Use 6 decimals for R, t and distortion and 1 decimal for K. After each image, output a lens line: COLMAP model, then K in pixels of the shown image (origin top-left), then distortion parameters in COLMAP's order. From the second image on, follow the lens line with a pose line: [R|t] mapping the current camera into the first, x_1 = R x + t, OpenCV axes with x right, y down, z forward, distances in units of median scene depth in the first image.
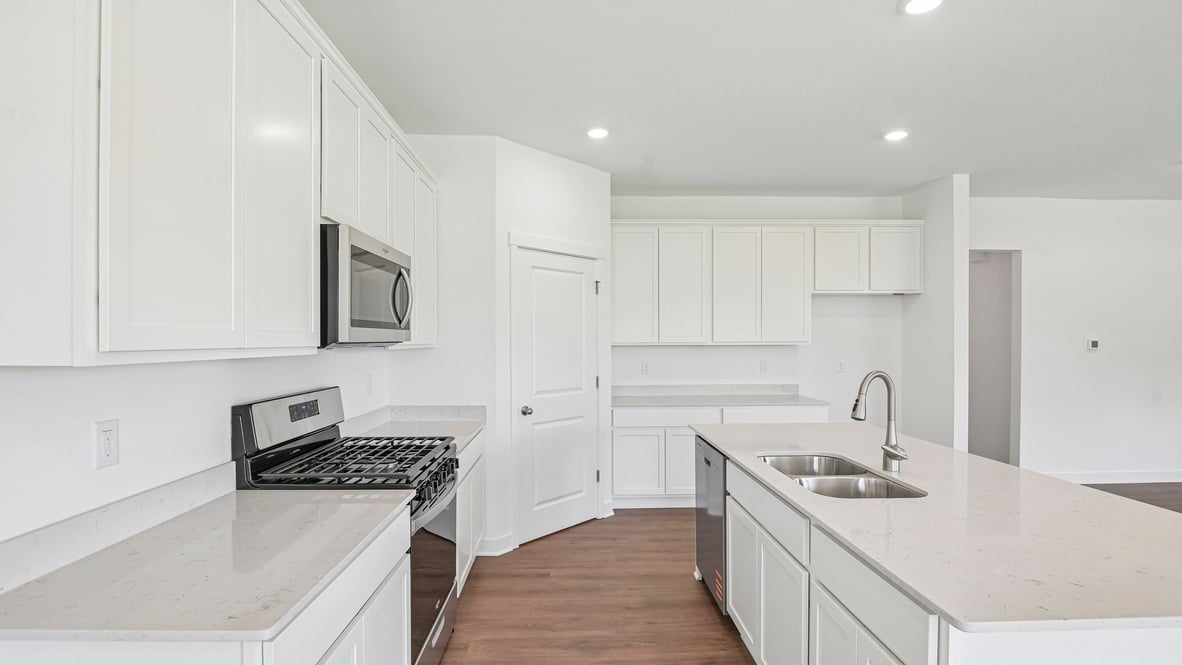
lens RADIAL K [[551.0, 0, 585.8], [0, 551.0, 338.8], [0, 0, 1]] dist [-0.001844, -0.000965]
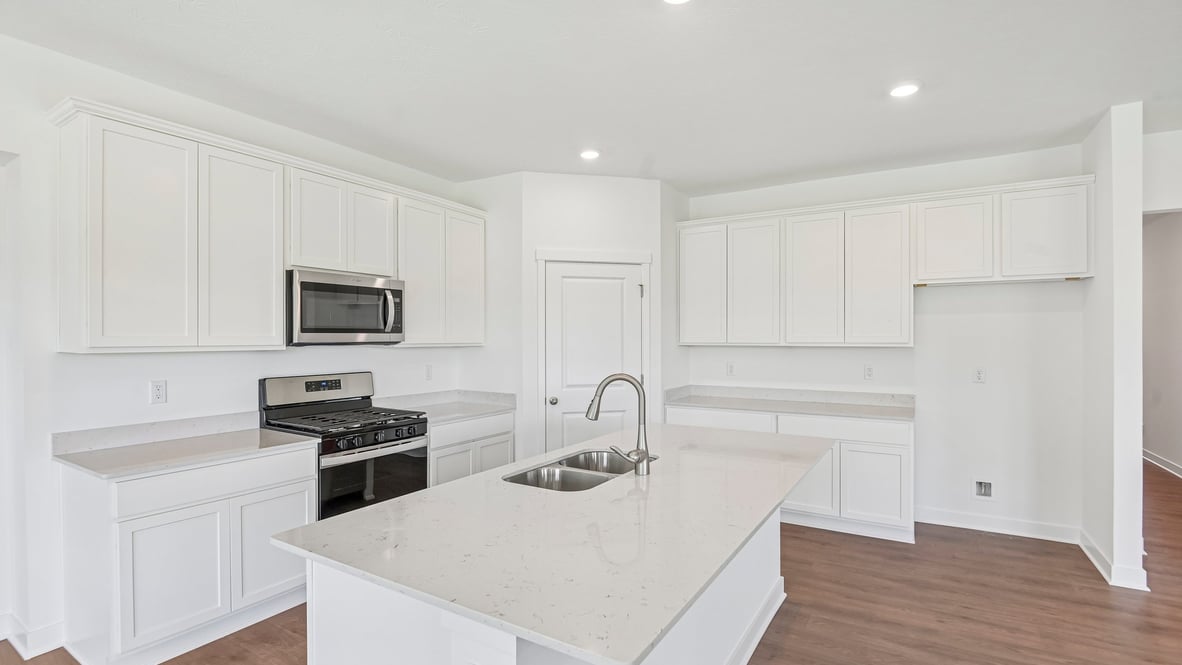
lens RADIAL K [[551.0, 0, 585.8], [0, 551.0, 338.8], [0, 0, 1]] dist [-0.001844, -0.000965]
pose [[0.839179, 0.003305, -0.543846, 0.522071], [-0.001128, 0.999990, 0.004336, -0.005400], [0.543855, -0.003025, 0.839174, 0.052612]]
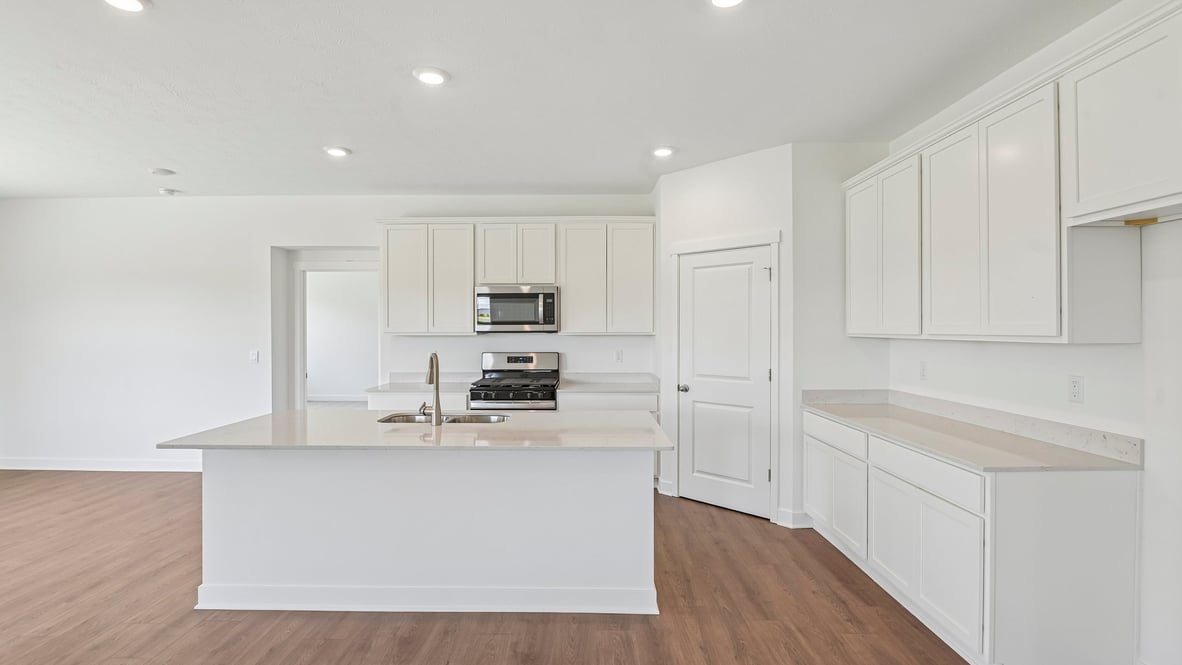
lens RADIAL K [[560.8, 0, 585.2], [0, 560.8, 326.1], [0, 0, 1]] dist [-0.000218, -0.000552]
pose [[-0.034700, -0.004273, -0.999389, 1.015723], [0.001317, 0.999990, -0.004321, -0.001551], [0.999397, -0.001466, -0.034694, 0.738726]]
